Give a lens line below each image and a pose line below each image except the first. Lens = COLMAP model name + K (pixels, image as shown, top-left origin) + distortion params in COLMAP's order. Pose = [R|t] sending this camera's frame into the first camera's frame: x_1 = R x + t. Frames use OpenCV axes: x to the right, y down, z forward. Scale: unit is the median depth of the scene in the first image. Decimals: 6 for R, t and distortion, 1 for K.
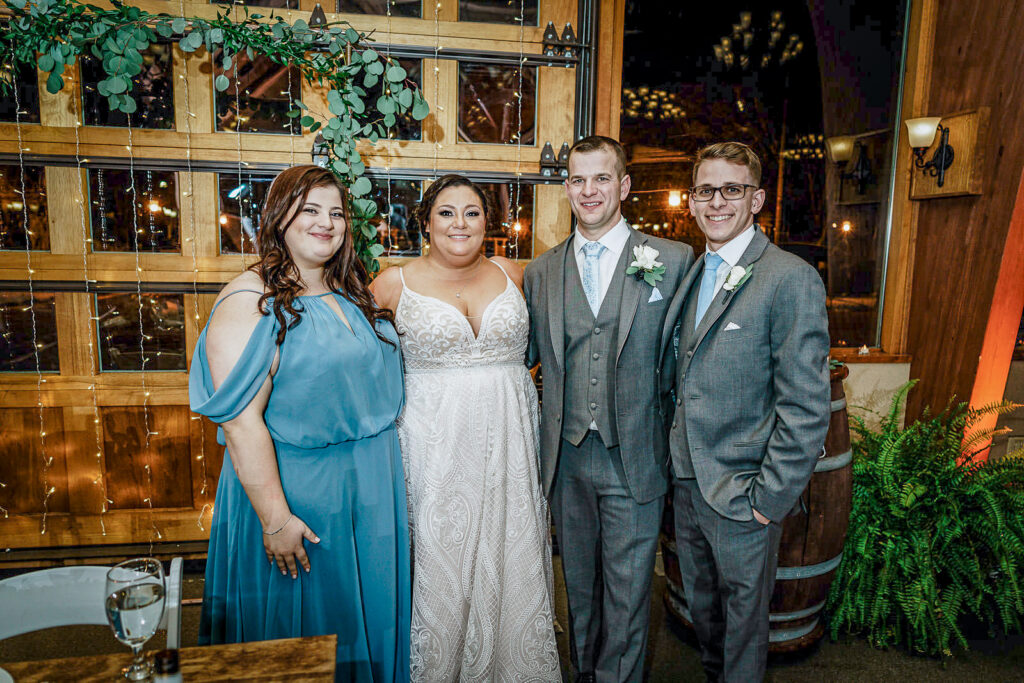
lens RADIAL K [[700.3, 0, 514.1], [0, 700.3, 347.2], [0, 0, 1]] dist [-0.000068, -0.000886]
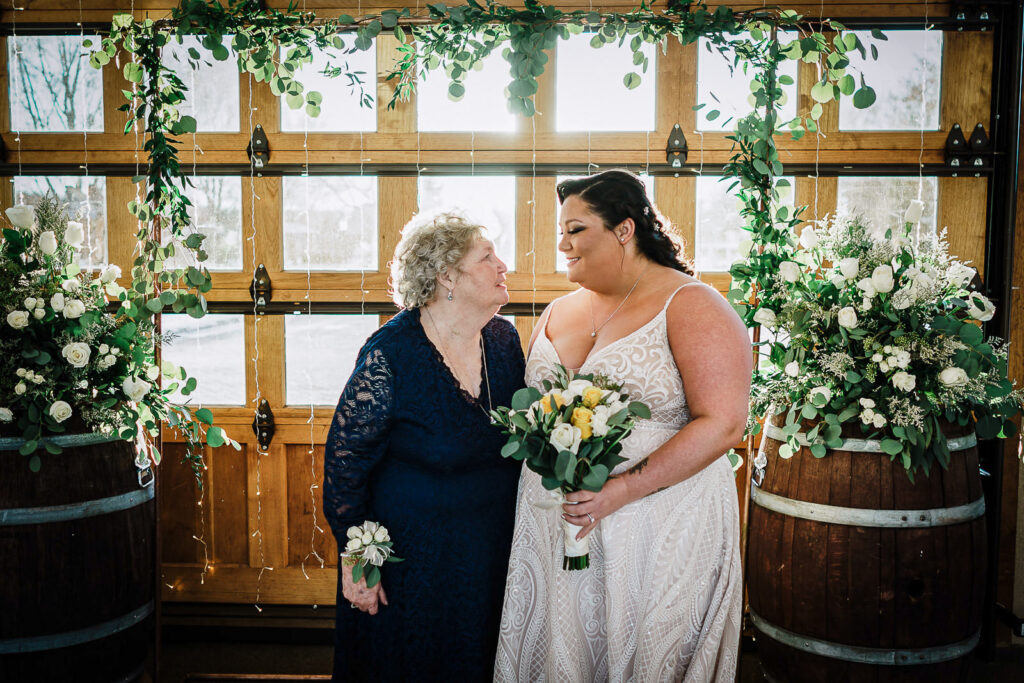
lens RADIAL K [[1068.9, 0, 514.0], [0, 1068.9, 347.6], [0, 0, 1]] dist [0.000408, 0.011825]
pose [[0.977563, 0.000339, -0.210644, -0.185101], [-0.013721, 0.997977, -0.062072, 0.041583], [0.210197, 0.063570, 0.975590, -0.269721]]
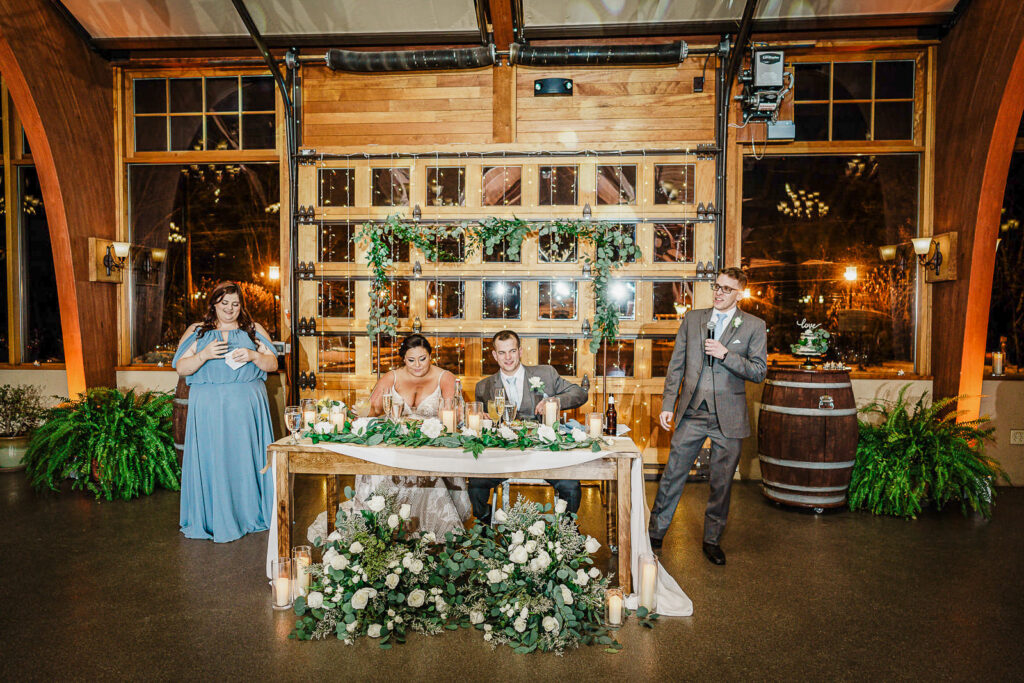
lens RADIAL K [[700.3, 0, 514.1], [0, 700.3, 347.2], [0, 0, 1]] dist [-0.000068, -0.000886]
pose [[0.968945, -0.004364, -0.247238, 0.026772], [-0.022974, 0.993931, -0.107580, 0.168180], [0.246207, 0.109919, 0.962964, -0.973268]]
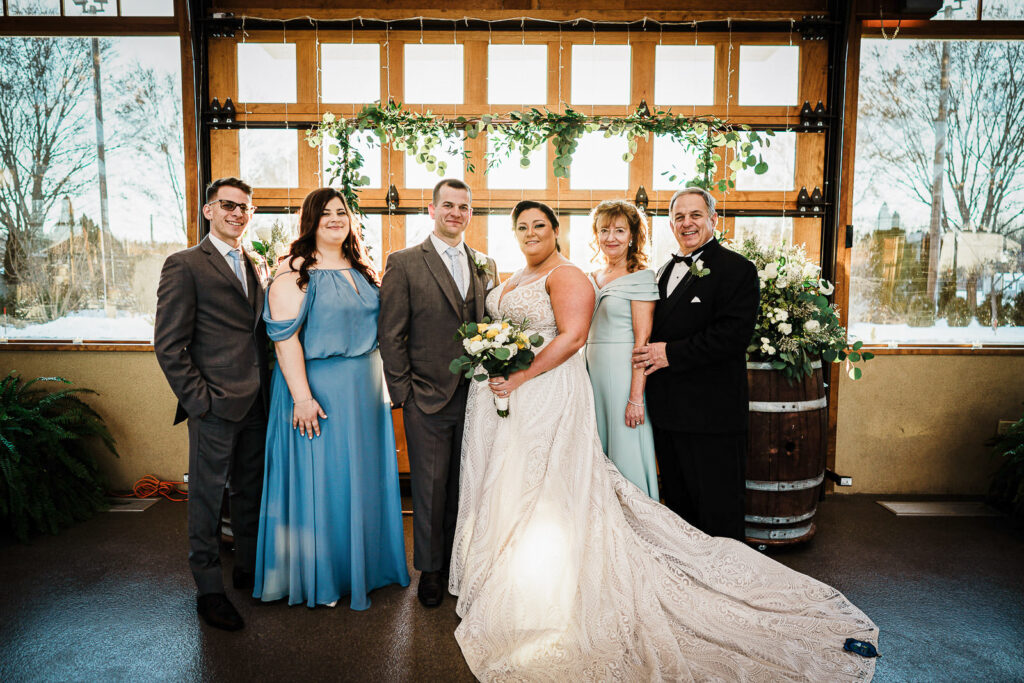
lens RADIAL K [[700.3, 0, 514.1], [0, 700.3, 347.2], [0, 0, 1]] dist [-0.000068, -0.000886]
pose [[0.985736, 0.000275, -0.168301, -0.276099], [-0.010235, 0.998246, -0.058314, 0.102914], [0.167989, 0.059204, 0.984009, -0.413435]]
